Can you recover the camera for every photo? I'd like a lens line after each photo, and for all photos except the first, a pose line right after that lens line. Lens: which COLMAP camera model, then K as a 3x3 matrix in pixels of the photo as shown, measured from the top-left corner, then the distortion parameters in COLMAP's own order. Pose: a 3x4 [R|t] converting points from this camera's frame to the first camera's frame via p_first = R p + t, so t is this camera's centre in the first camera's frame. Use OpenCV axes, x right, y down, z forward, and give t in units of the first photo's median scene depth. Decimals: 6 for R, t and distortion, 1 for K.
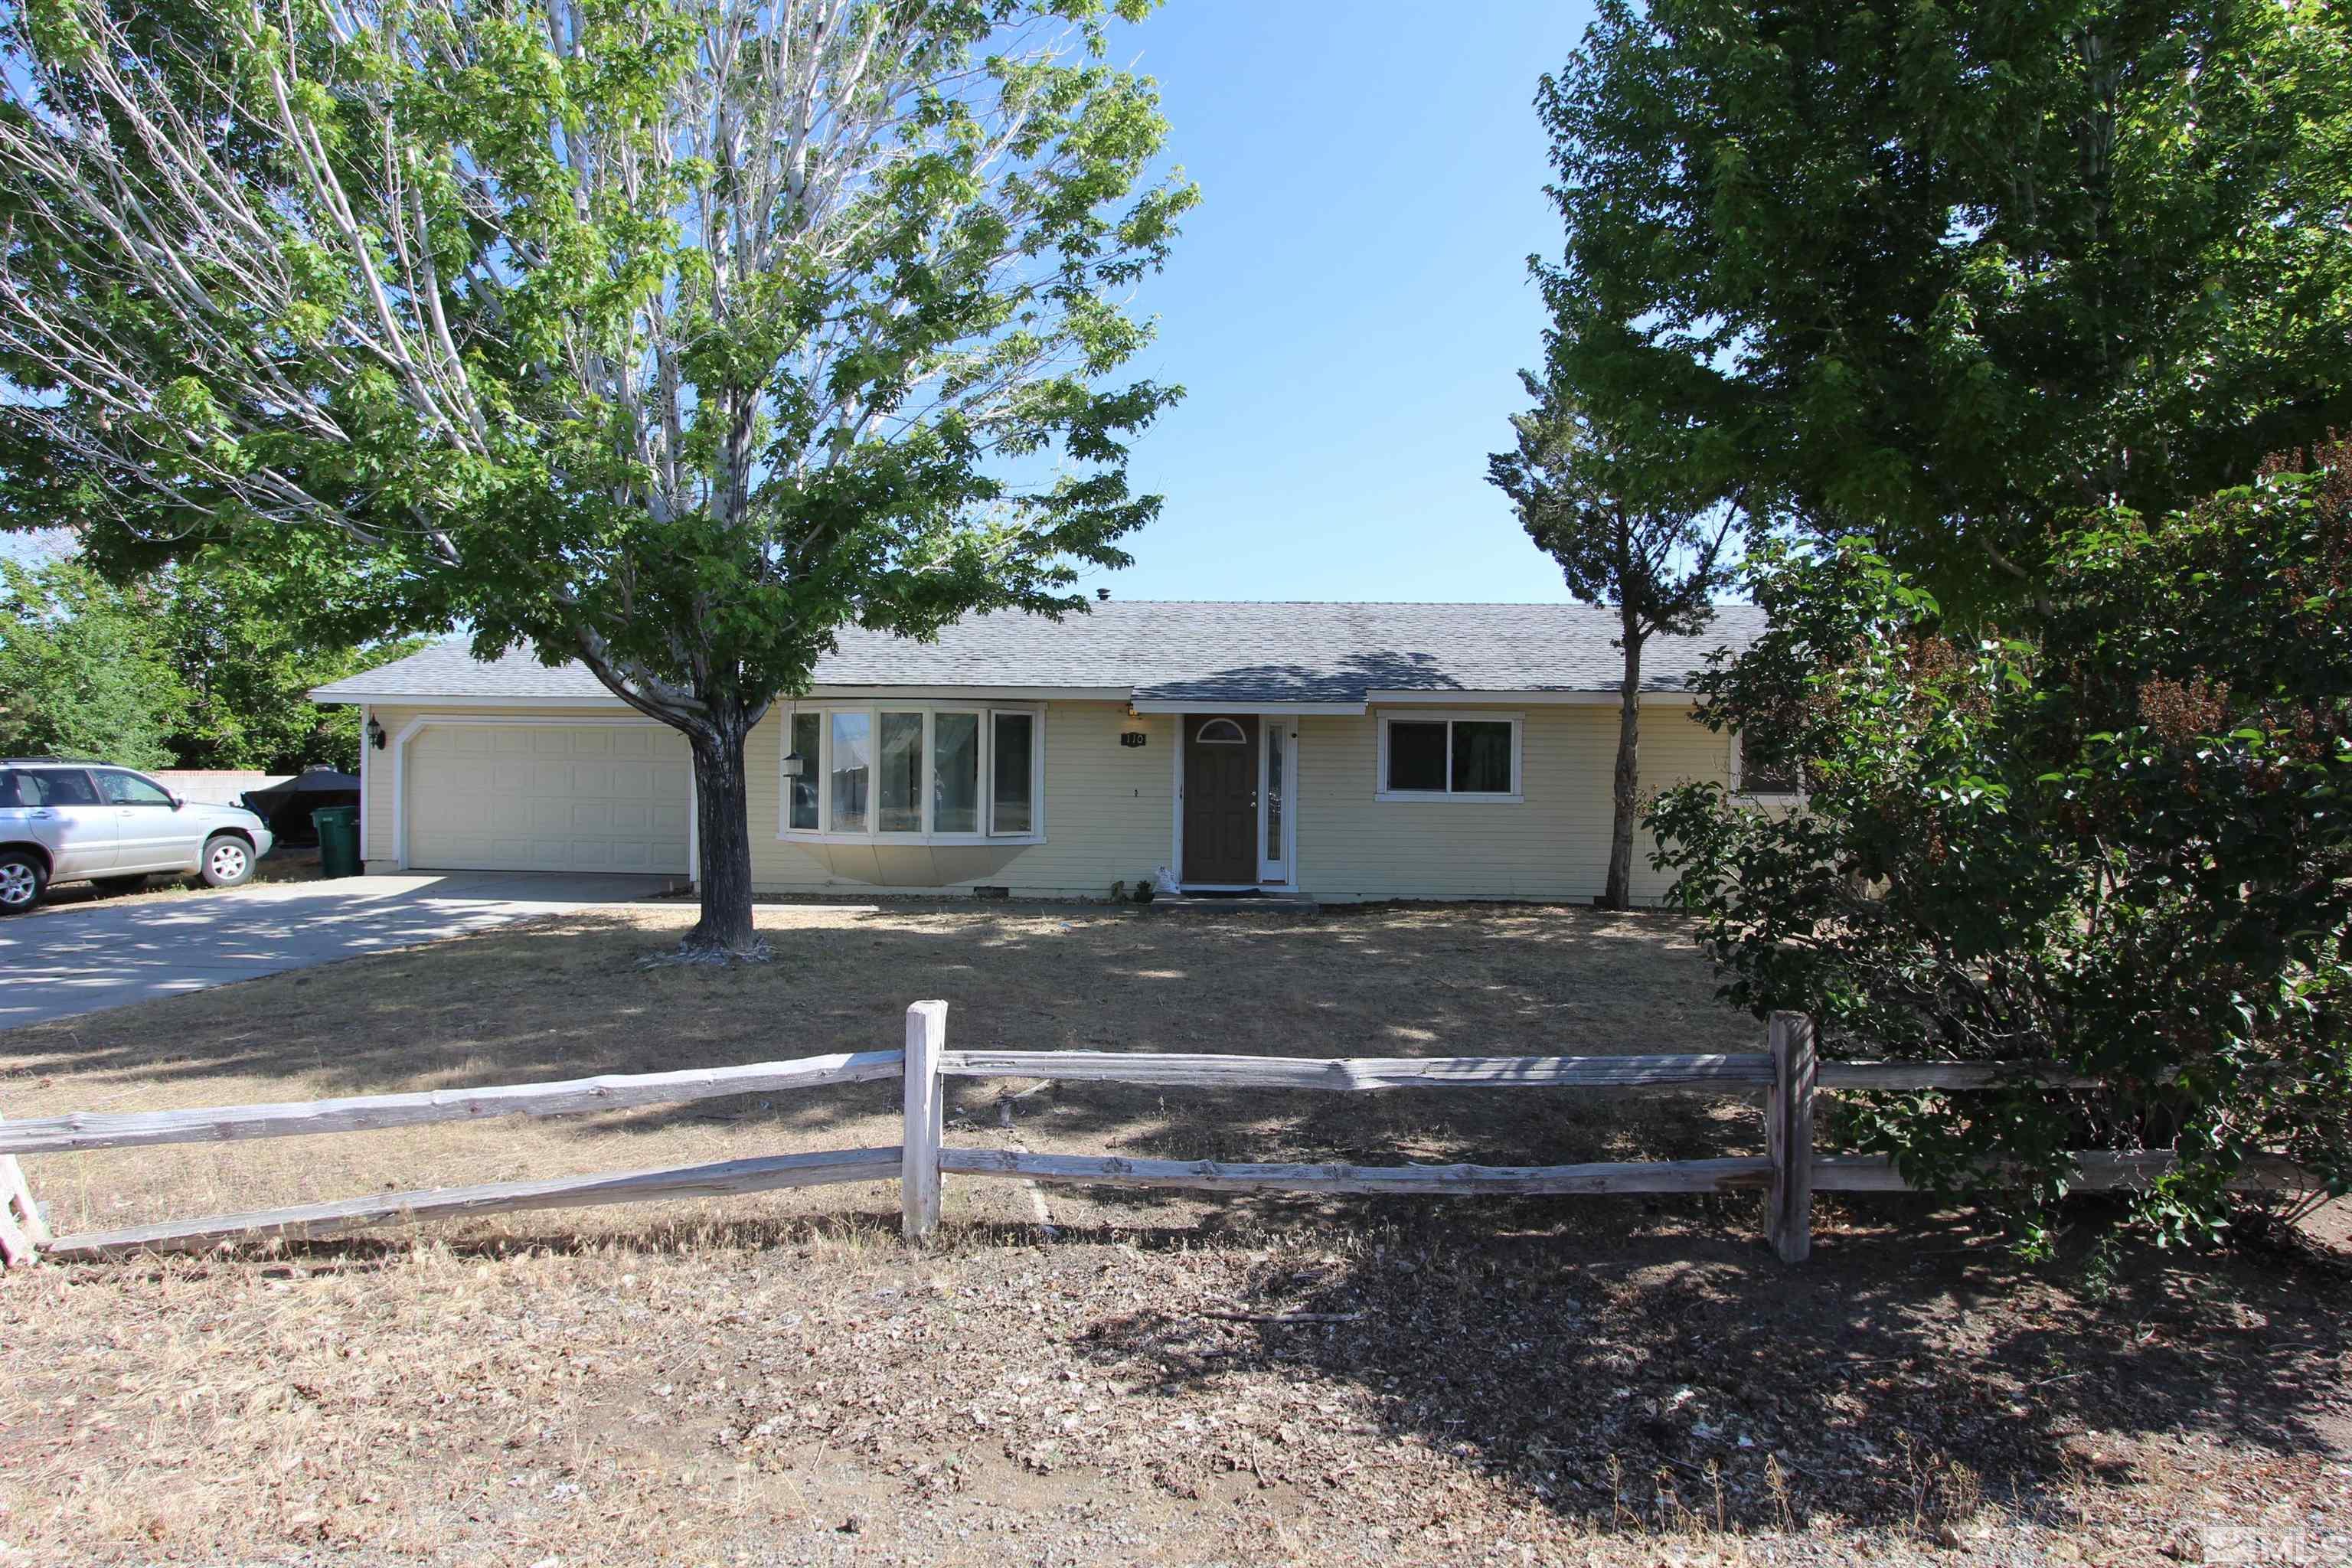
lens RADIAL K [[1212.4, 0, 1194.3], [0, 1212.4, 775.2], [0, 0, 1]] dist [-0.016883, 0.000351]
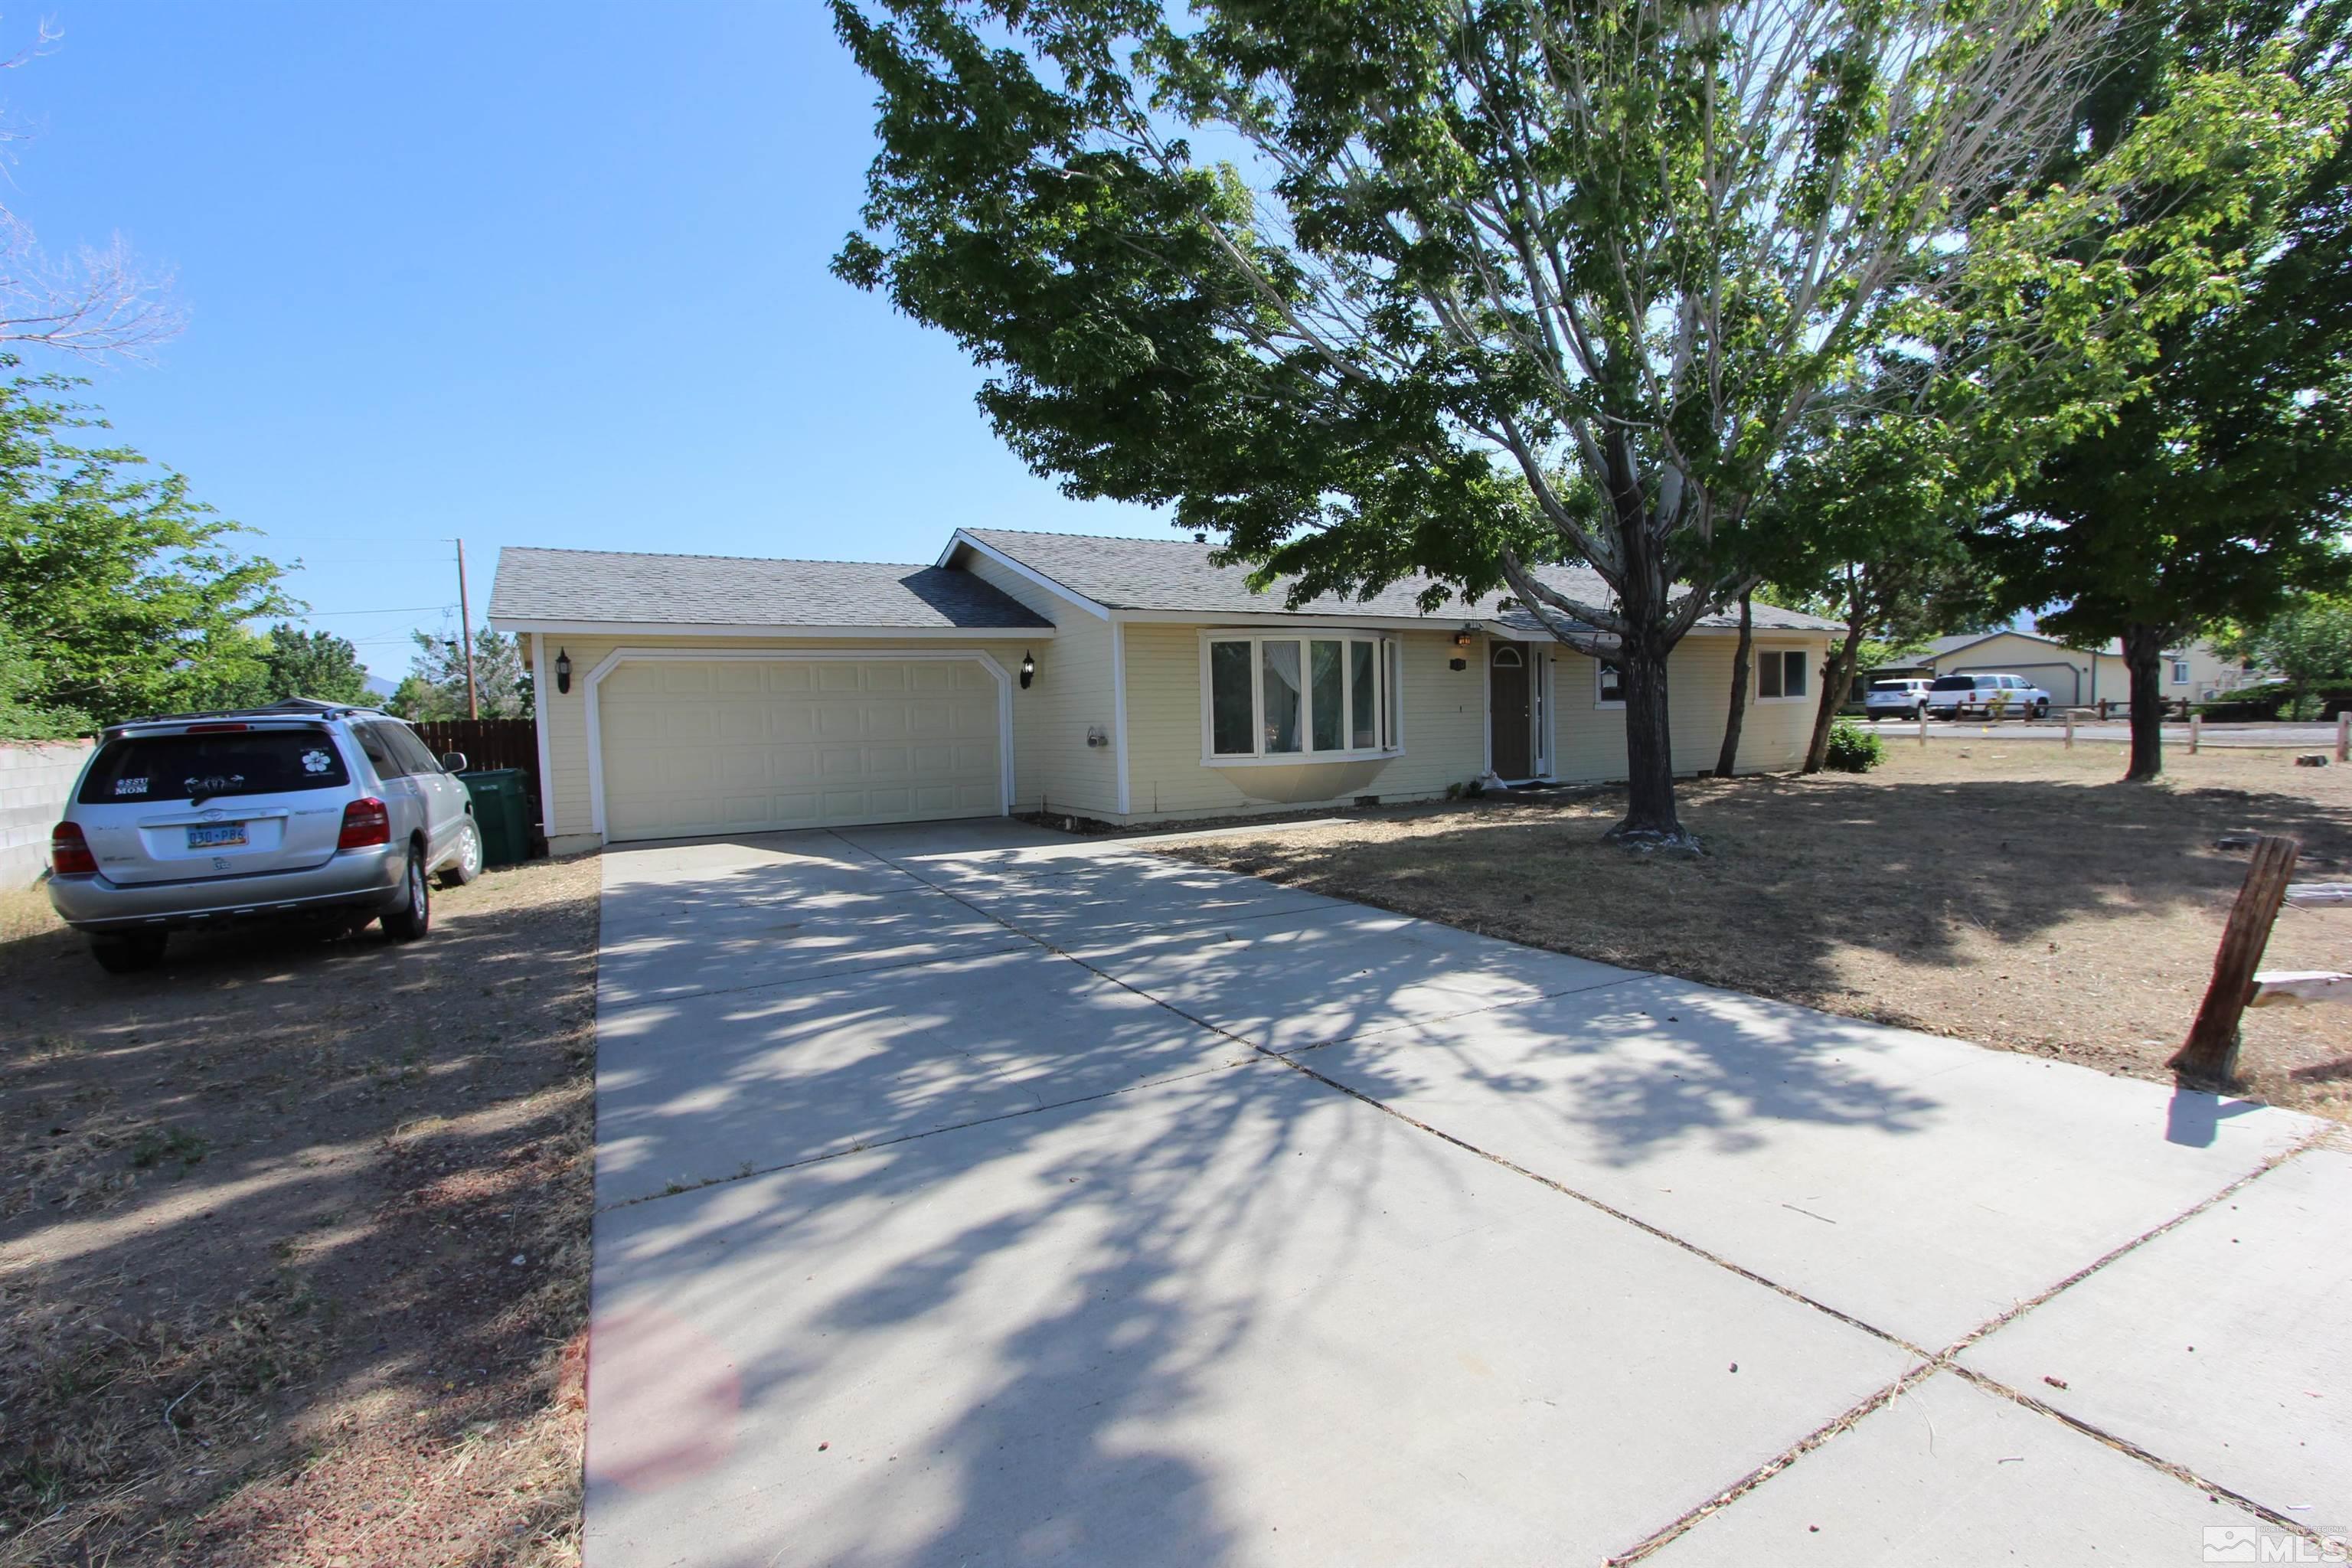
lens RADIAL K [[1086.2, 0, 1187.0], [0, 1086.2, 785.4], [0, 0, 1]] dist [-0.024969, 0.005140]
pose [[0.844267, -0.069476, 0.531400, -0.895169], [0.033329, 0.996449, 0.077325, -0.001984], [-0.534885, -0.047572, 0.843585, 0.250528]]
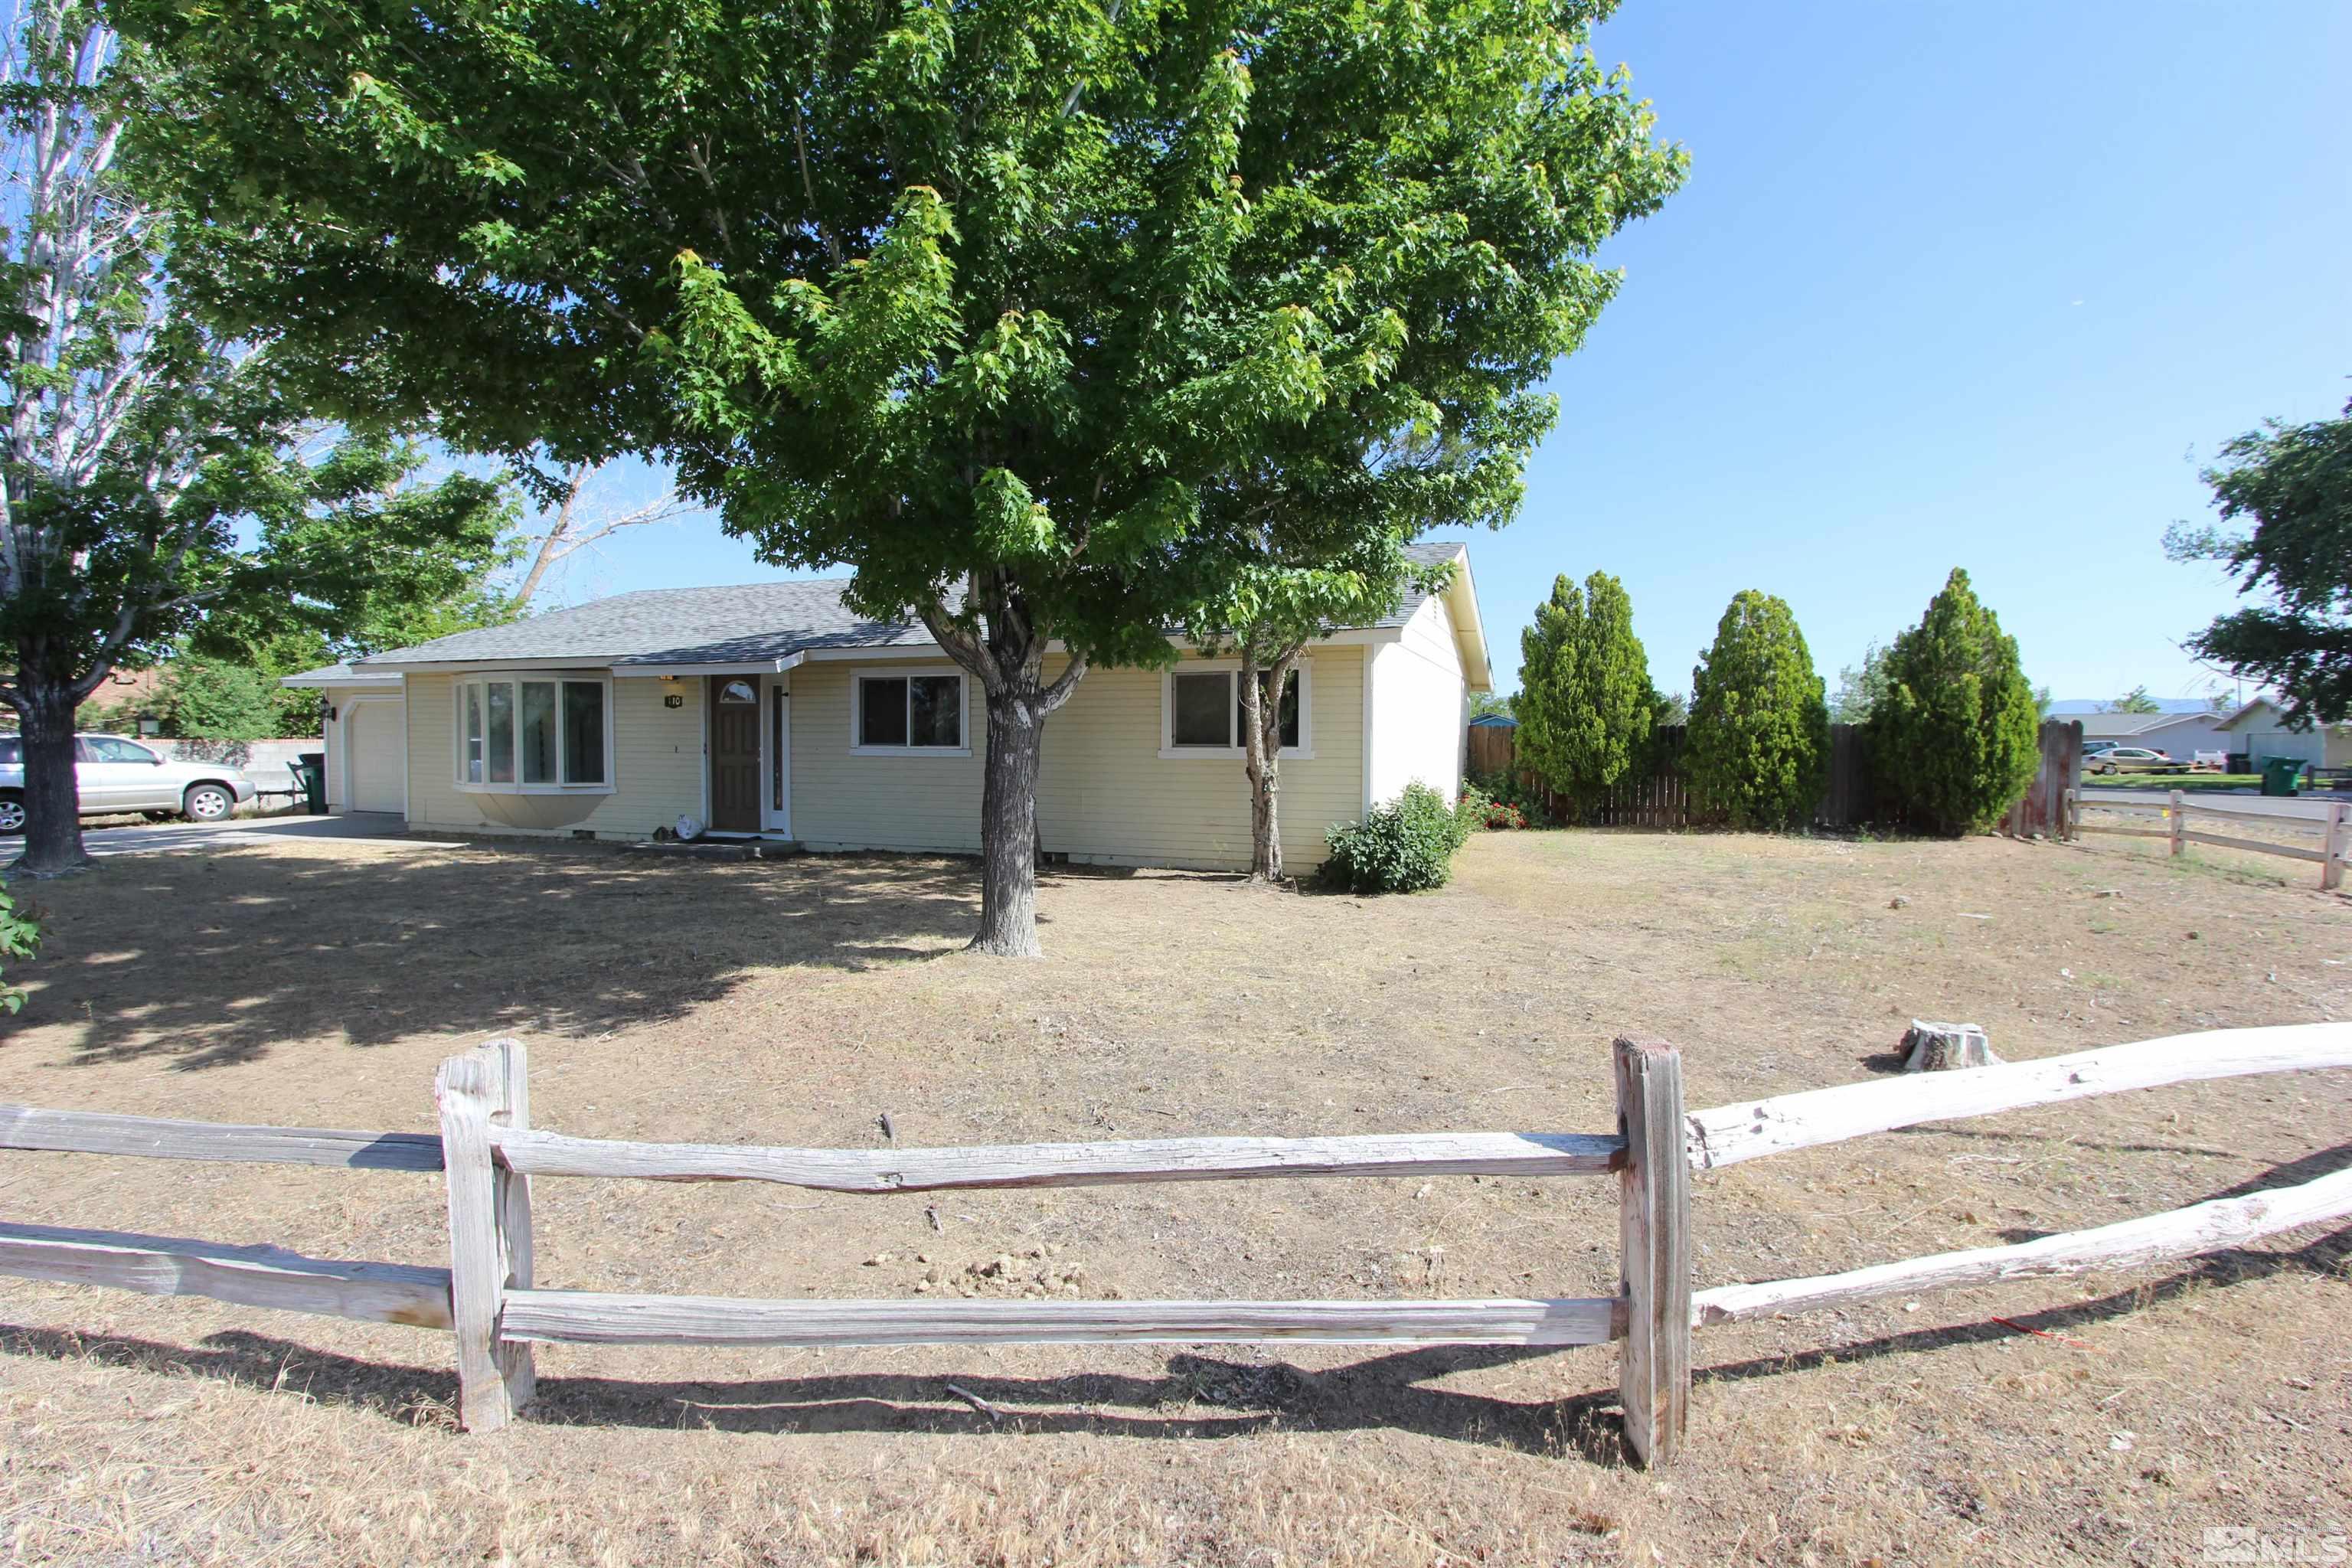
lens RADIAL K [[1086.2, 0, 1184.9], [0, 1086.2, 773.0], [0, 0, 1]] dist [-0.024969, 0.005140]
pose [[0.948527, 0.000752, -0.316695, 0.750332], [0.008150, 0.999608, 0.026782, 0.014791], [0.316591, -0.027984, 0.948149, 0.214470]]
